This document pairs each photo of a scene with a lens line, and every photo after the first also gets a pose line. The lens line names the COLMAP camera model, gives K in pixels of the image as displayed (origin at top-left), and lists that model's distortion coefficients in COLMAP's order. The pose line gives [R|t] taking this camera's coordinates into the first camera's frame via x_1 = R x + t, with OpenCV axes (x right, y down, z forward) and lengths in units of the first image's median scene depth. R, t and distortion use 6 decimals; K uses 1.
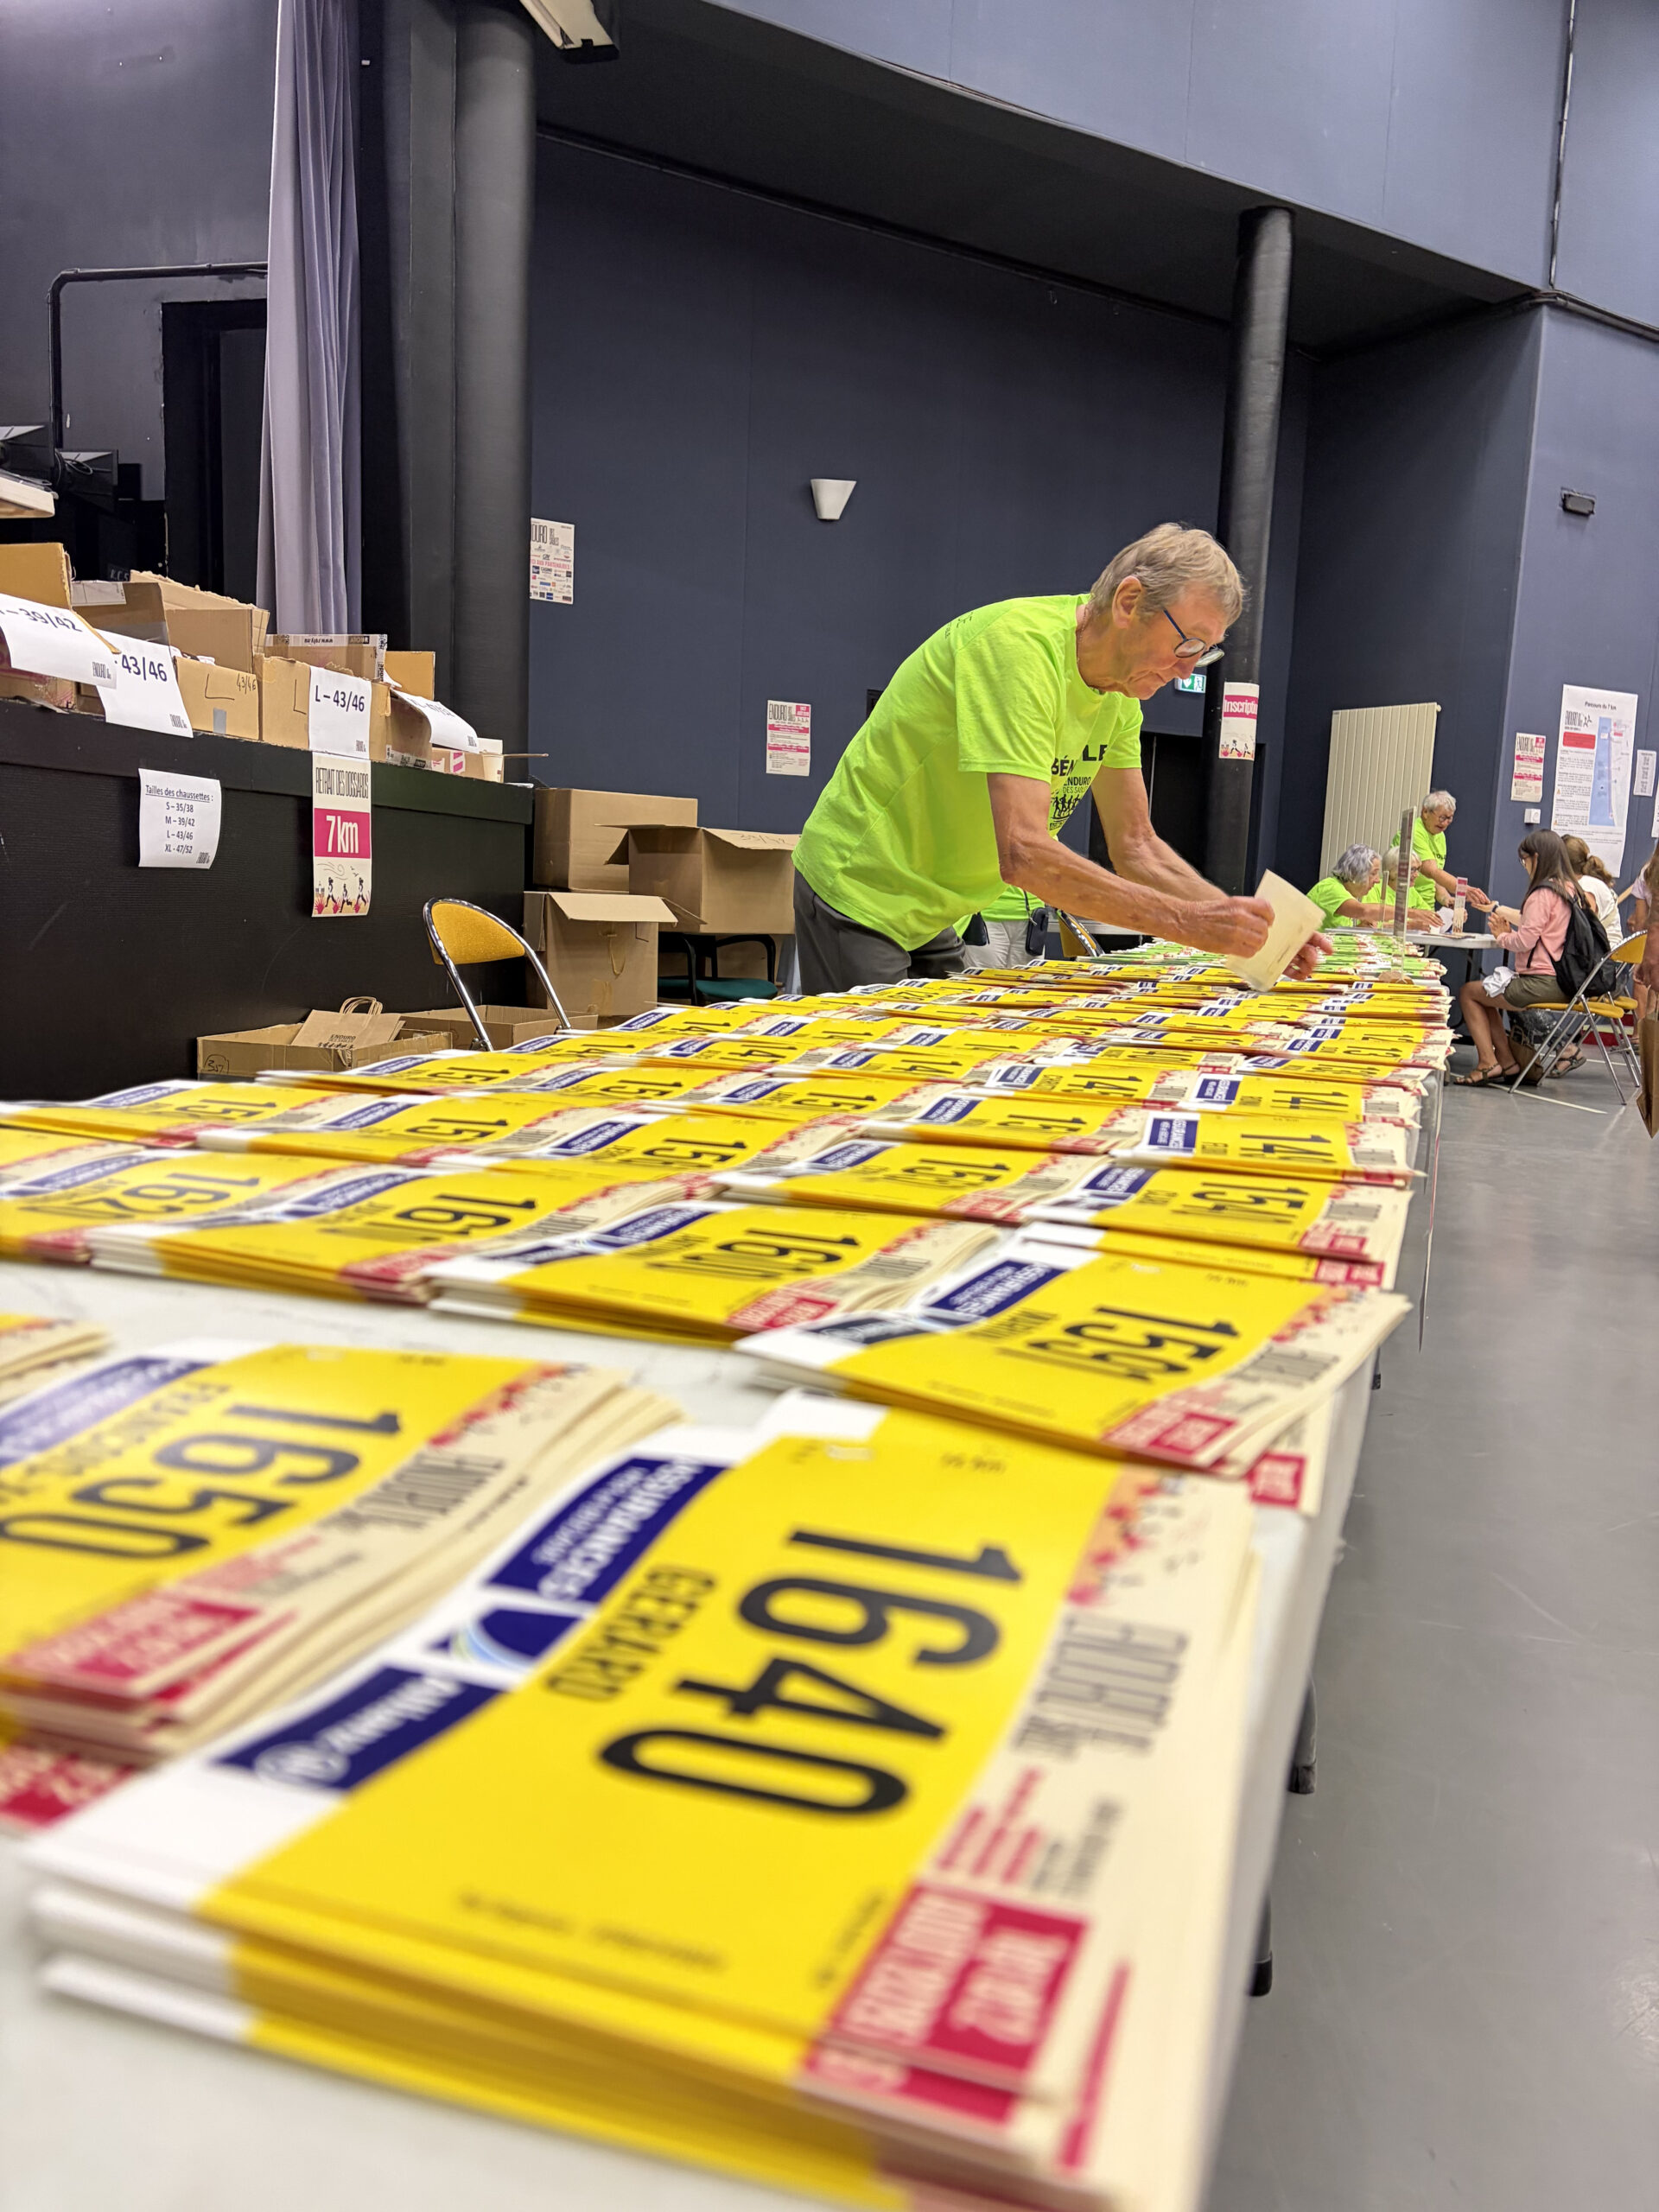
lens RADIAL K [[1637.7, 0, 832.1], [0, 1637.7, 1106.2], [0, 0, 1]] dist [0.063449, -0.119067]
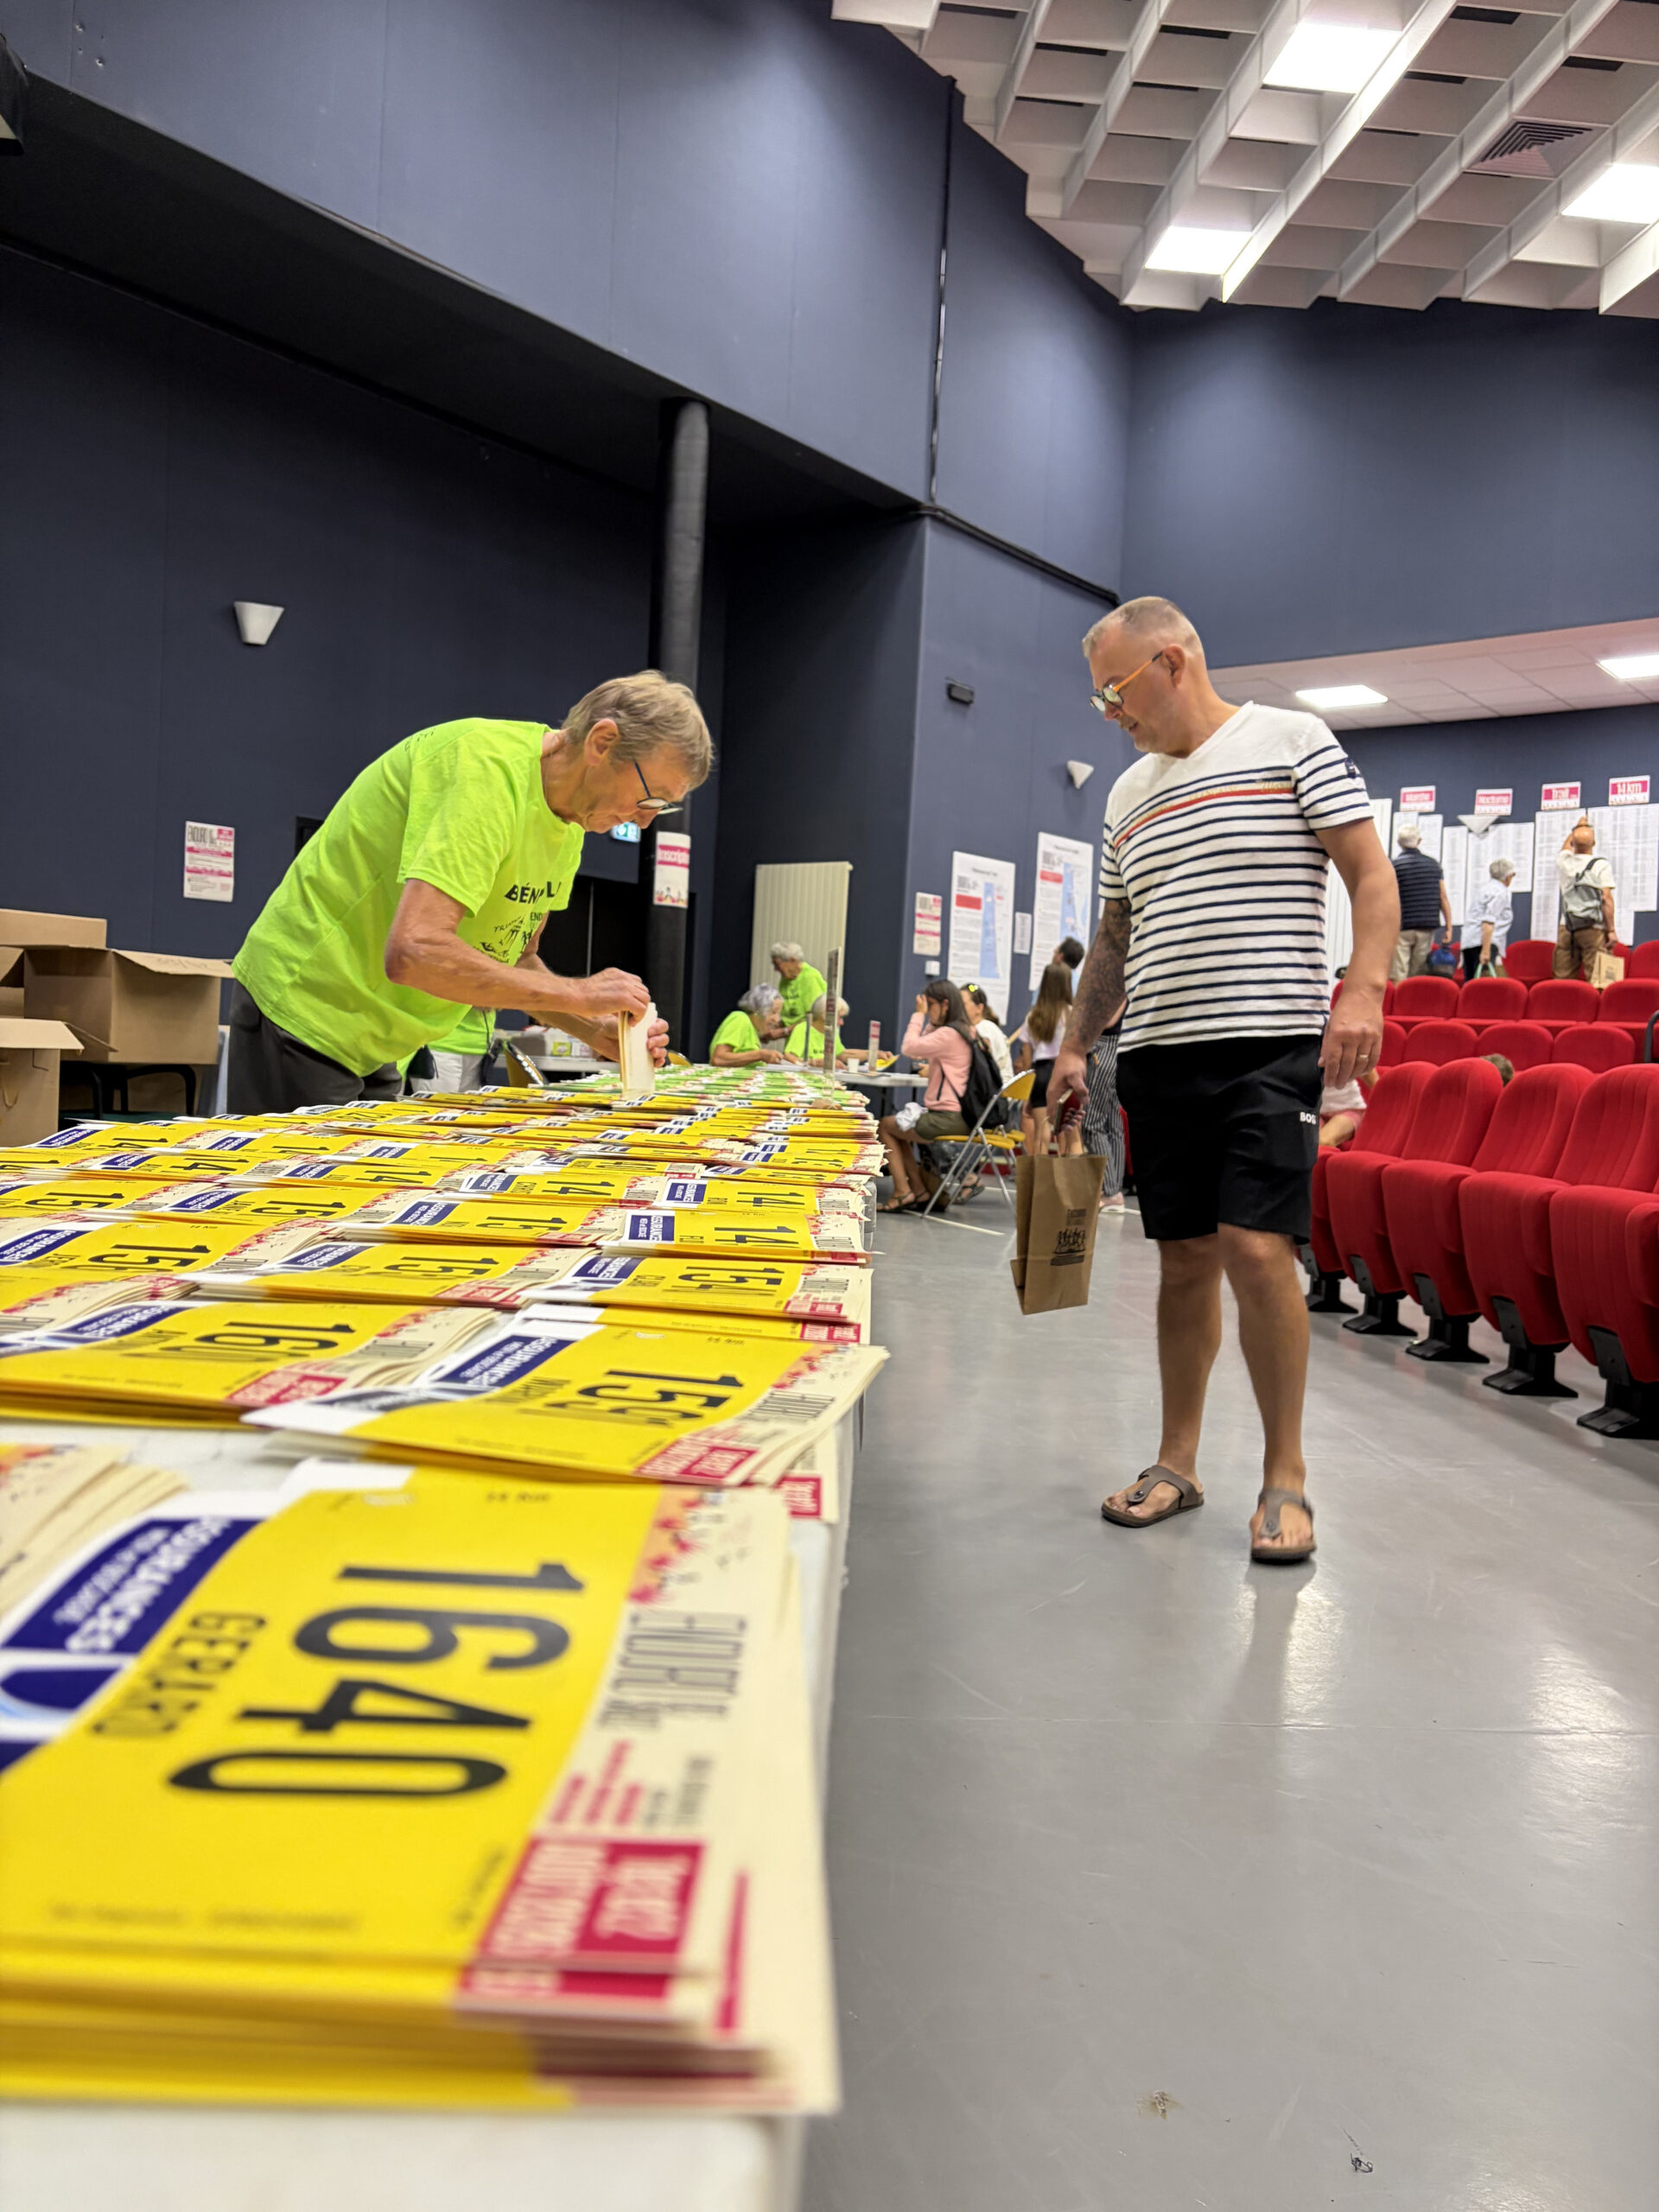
lens RADIAL K [[1637.7, 0, 832.1], [0, 1637.7, 1106.2], [0, 0, 1]] dist [0.063449, -0.119067]
pose [[0.943480, -0.000123, 0.331430, -0.029190], [0.028301, 0.996377, -0.080195, 0.028480], [-0.330219, 0.085042, 0.940065, -0.014184]]
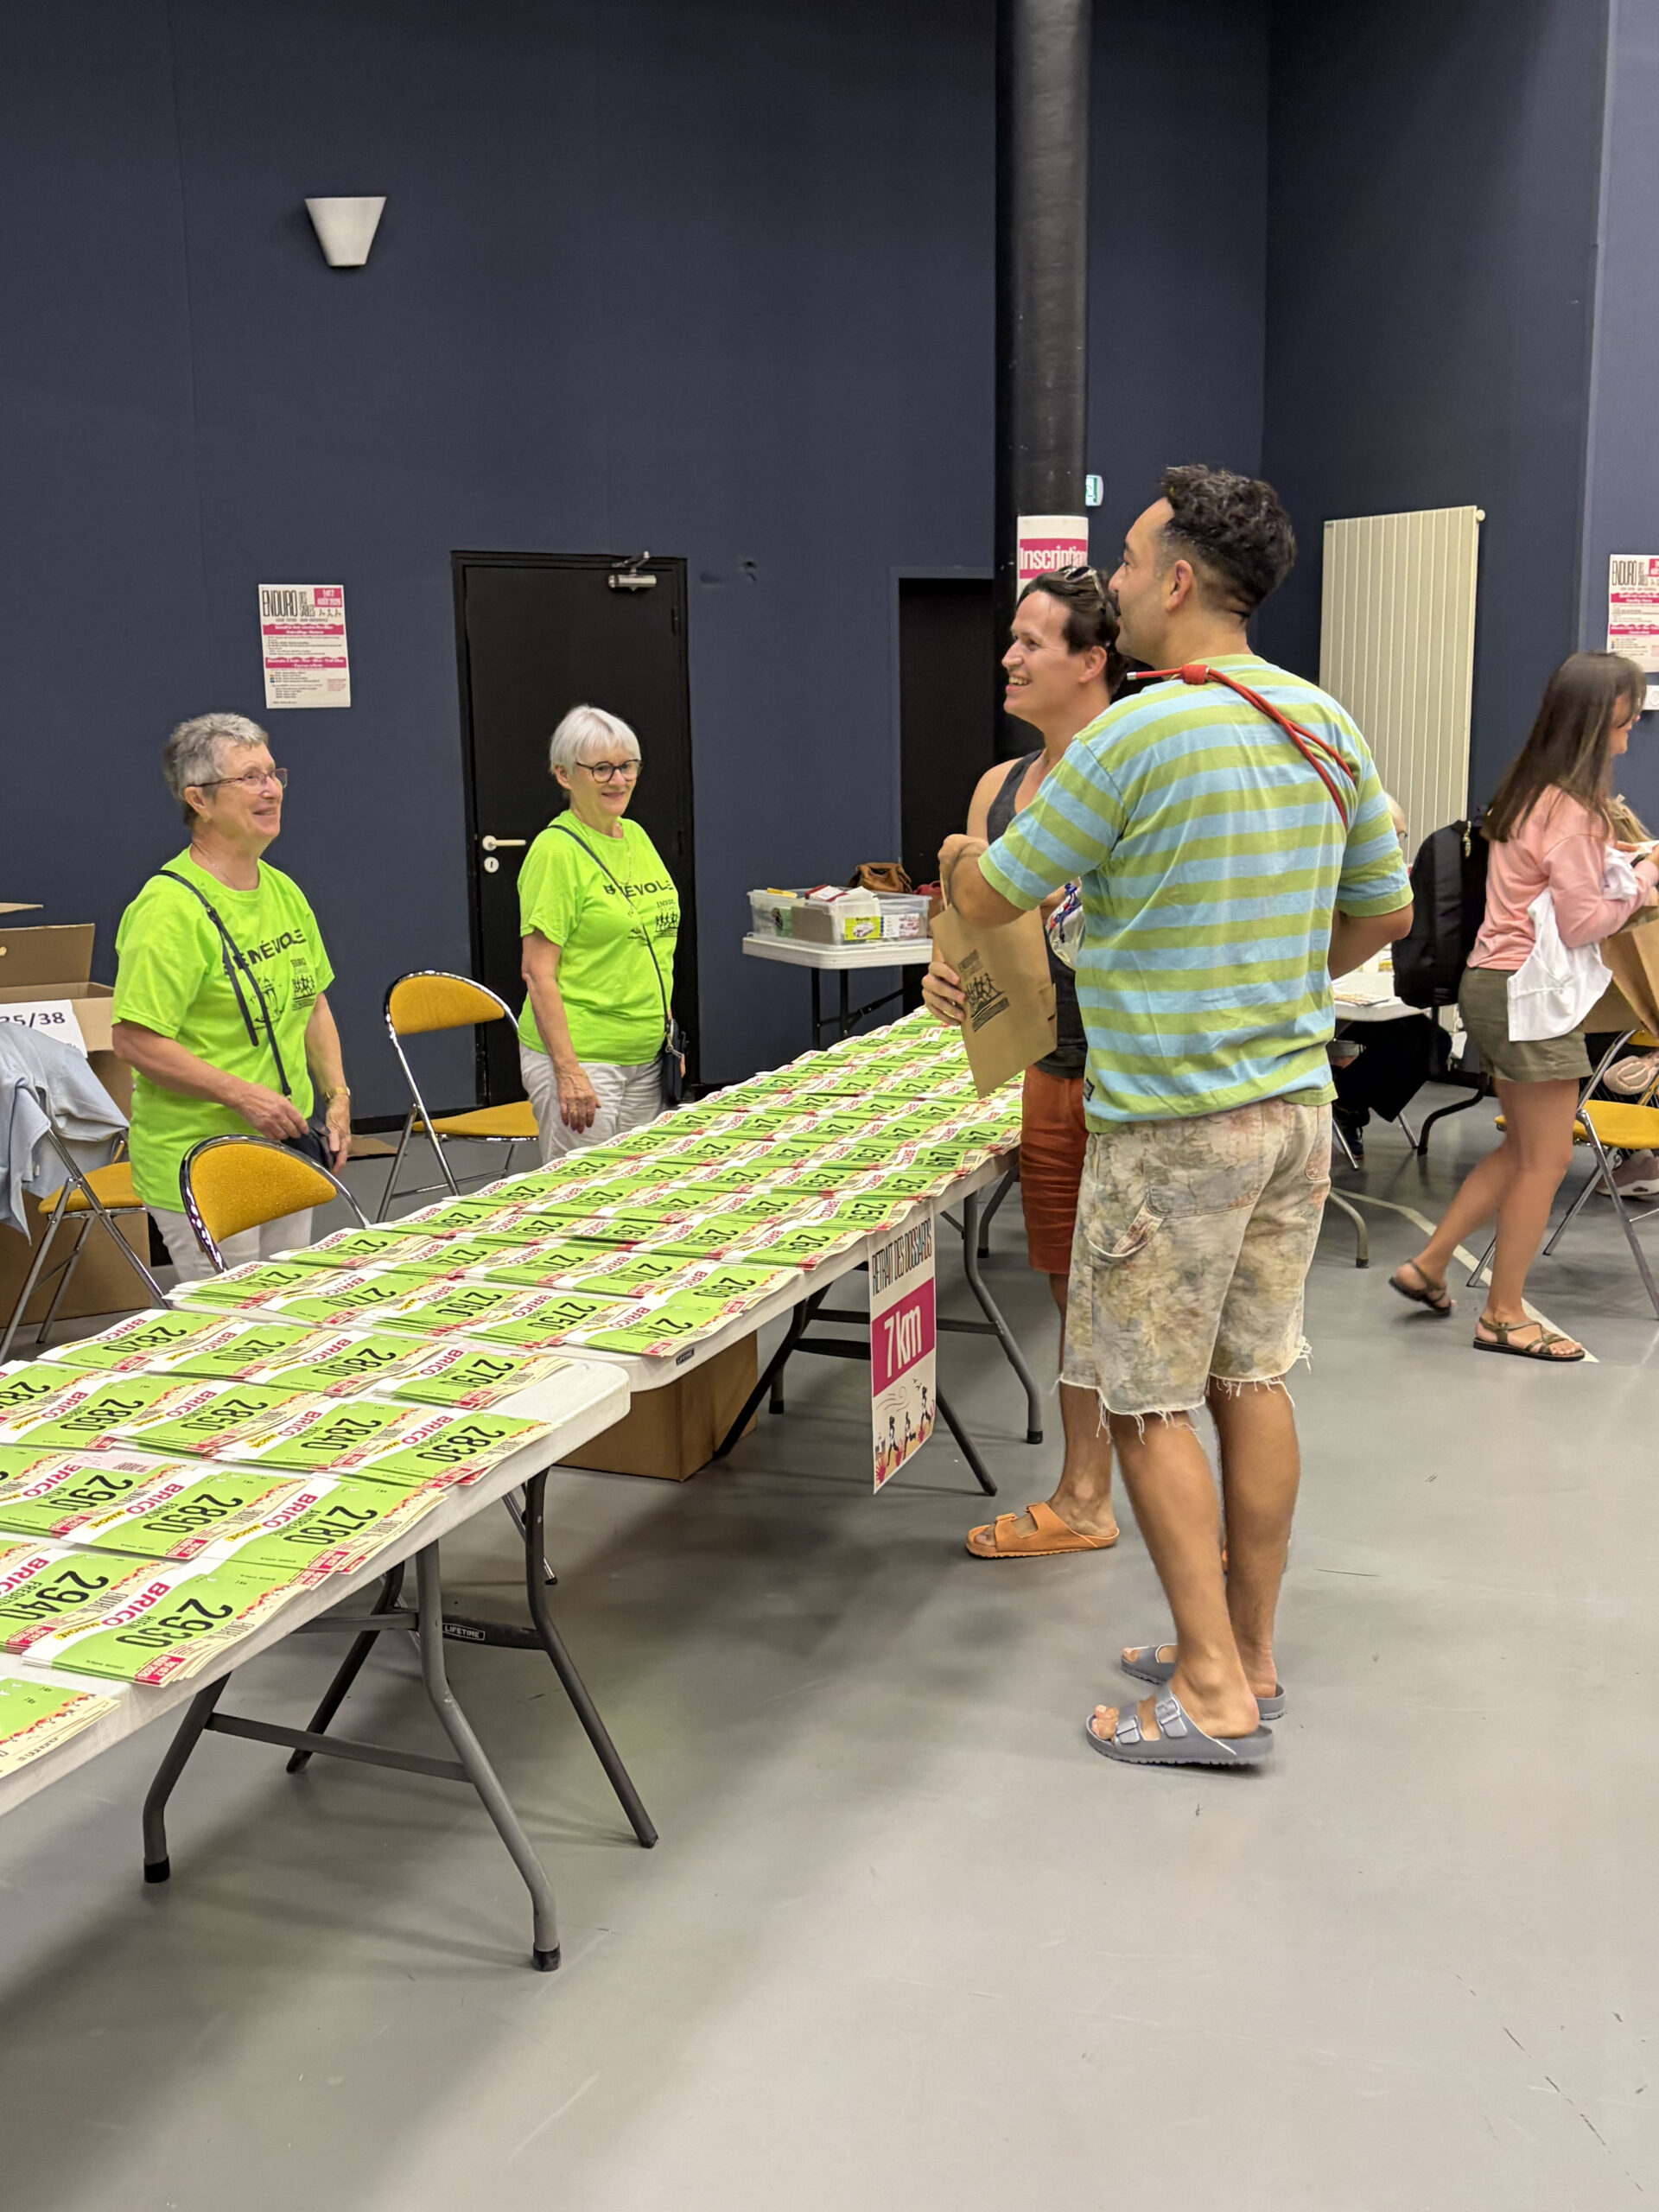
lens RADIAL K [[2246.9, 0, 799.6], [0, 2246.9, 1103.5], [0, 0, 1]] dist [0.072318, -0.160772]
pose [[0.995094, -0.034960, -0.092553, 2.110751], [0.039220, 0.998234, 0.044610, -0.868266], [0.090830, -0.048021, 0.994708, 1.980574]]
